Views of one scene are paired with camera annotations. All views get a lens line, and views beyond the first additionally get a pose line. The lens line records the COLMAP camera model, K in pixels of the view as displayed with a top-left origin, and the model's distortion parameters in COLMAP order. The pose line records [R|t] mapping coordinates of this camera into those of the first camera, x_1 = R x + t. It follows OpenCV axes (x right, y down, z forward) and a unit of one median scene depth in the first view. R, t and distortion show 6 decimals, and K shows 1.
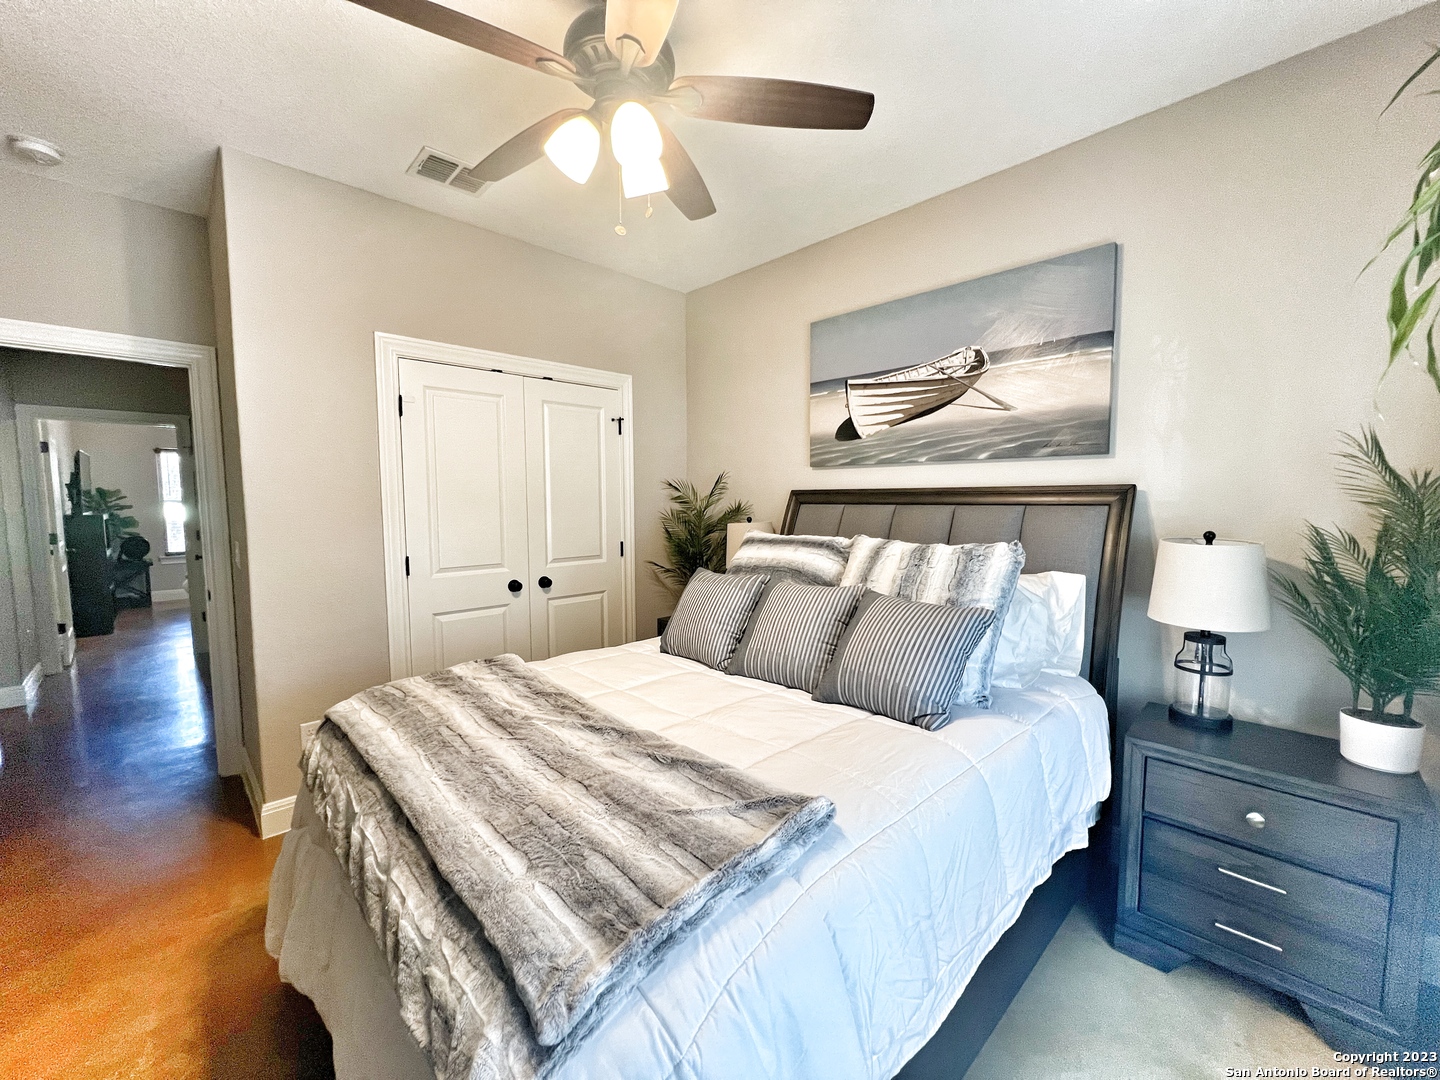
lens RADIAL K [[576.1, 0, 722.4], [0, 576.1, 539.0], [0, 0, 1]] dist [-0.002620, 0.000875]
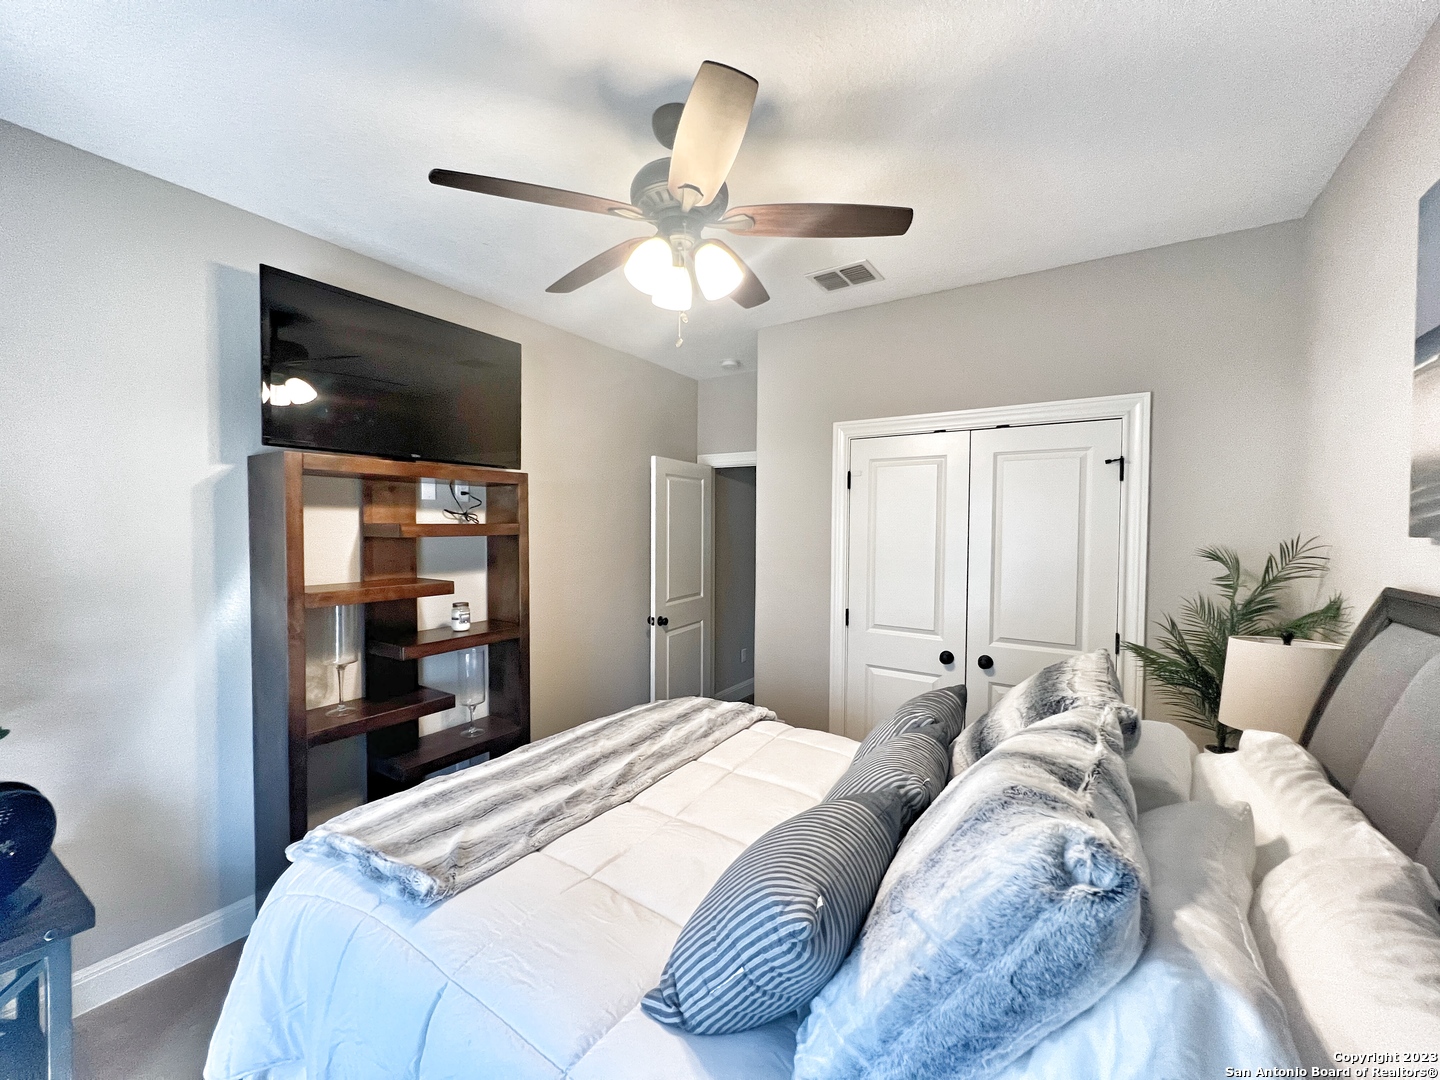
lens RADIAL K [[576.1, 0, 719.5], [0, 576.1, 539.0], [0, 0, 1]] dist [-0.002620, 0.000875]
pose [[0.205171, 0.026815, -0.978359, 0.463496], [-0.081003, 0.996660, 0.010329, -0.088633], [0.975368, 0.077131, 0.206658, 0.432658]]
